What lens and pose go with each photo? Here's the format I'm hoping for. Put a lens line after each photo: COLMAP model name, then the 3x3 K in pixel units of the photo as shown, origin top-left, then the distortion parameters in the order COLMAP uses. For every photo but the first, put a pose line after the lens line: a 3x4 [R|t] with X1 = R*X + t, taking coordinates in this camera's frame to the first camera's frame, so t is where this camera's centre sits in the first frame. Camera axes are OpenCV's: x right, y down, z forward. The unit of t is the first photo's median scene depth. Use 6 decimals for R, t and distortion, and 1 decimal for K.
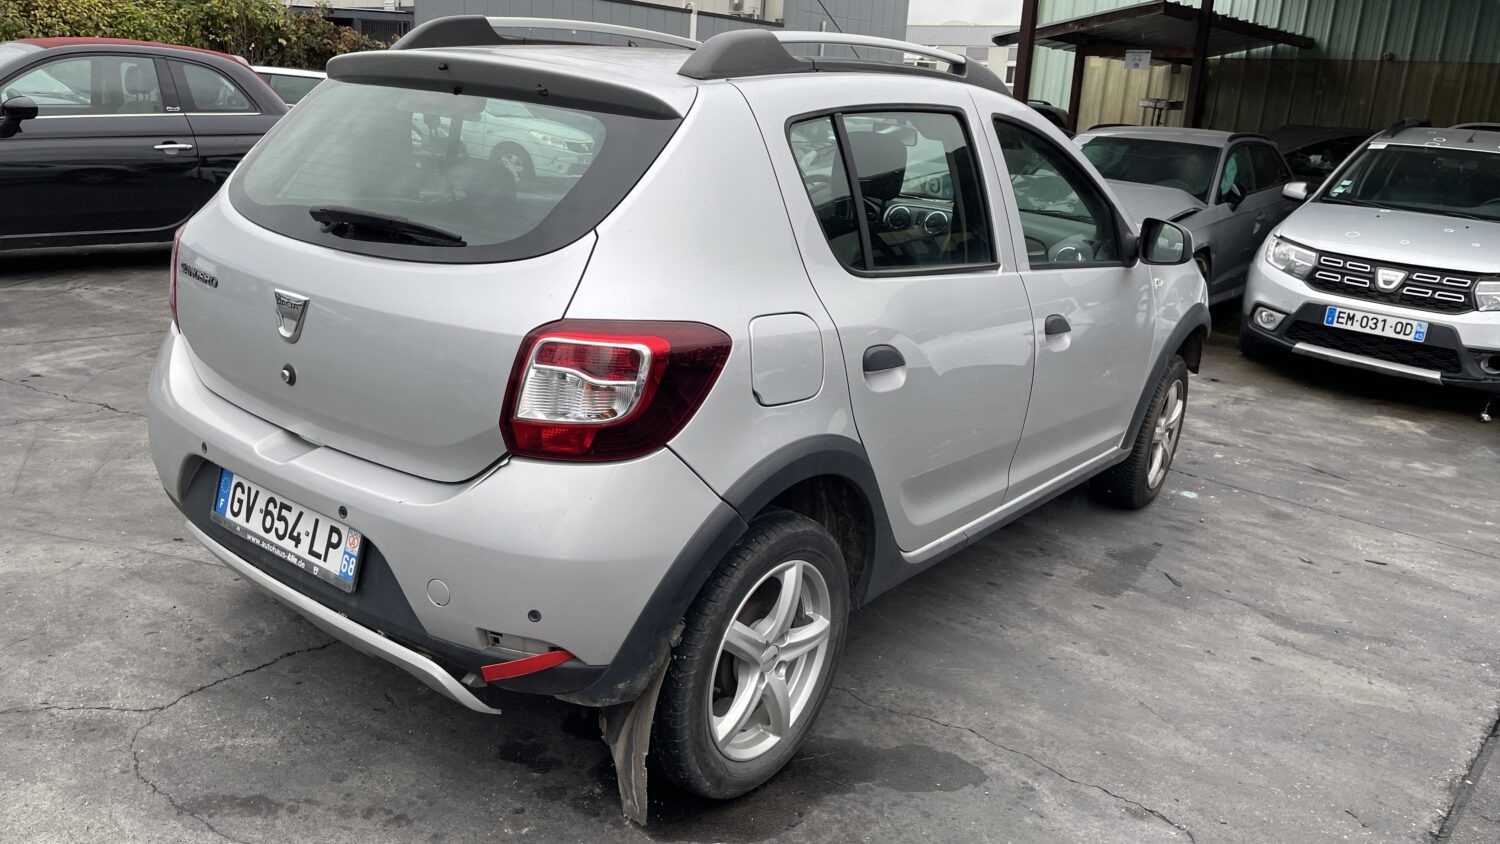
lens RADIAL K [[1131.9, 0, 746.4], [0, 1131.9, 431.6], [0, 0, 1]] dist [0.109261, -0.148331]
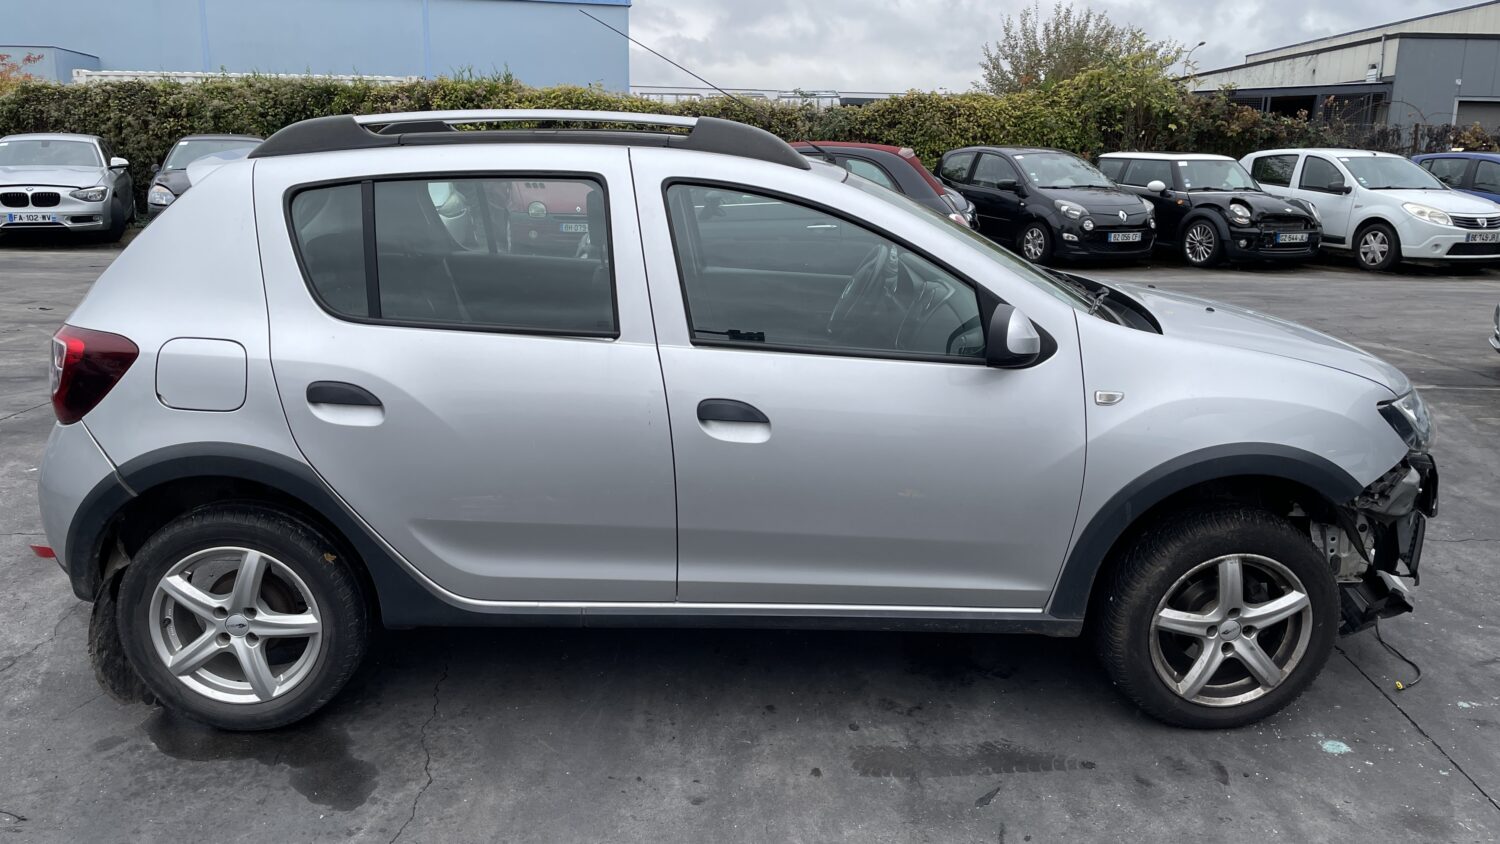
lens RADIAL K [[1140.9, 0, 750.0], [0, 1140.9, 422.0], [0, 0, 1]] dist [0.081247, -0.104221]
pose [[0.611274, 0.130874, -0.780523, 1.201587], [-0.191026, 0.981471, 0.014964, -0.126449], [0.768019, 0.139953, 0.624948, 0.577553]]
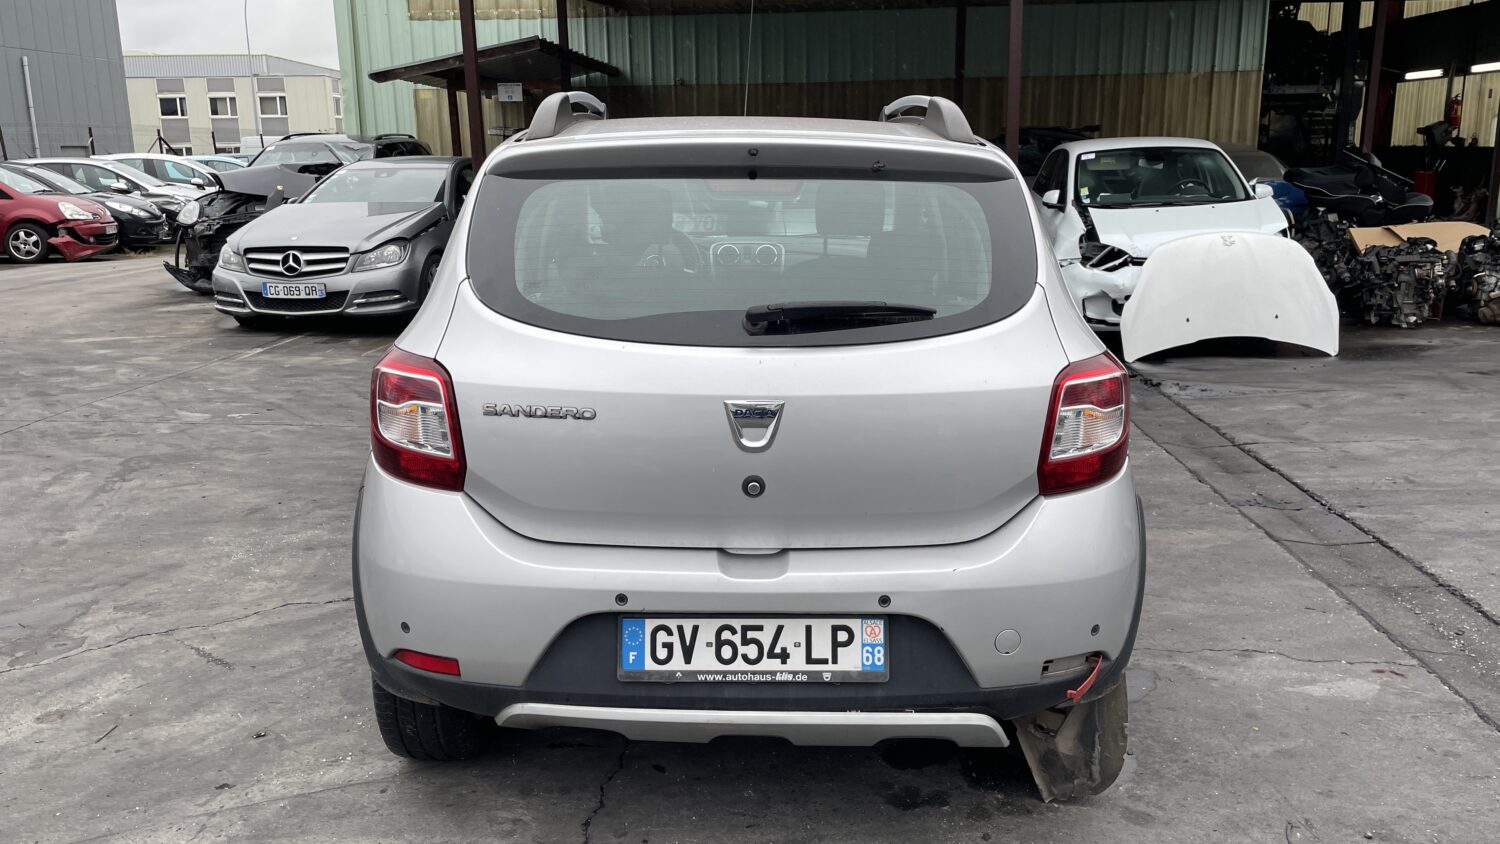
lens RADIAL K [[1140.9, 0, 750.0], [0, 1140.9, 422.0], [0, 0, 1]] dist [0.081247, -0.104221]
pose [[0.777807, -0.213351, 0.591183, -0.846069], [0.229656, 0.972055, 0.048649, -0.132242], [-0.585042, 0.097929, 0.805069, 0.215629]]
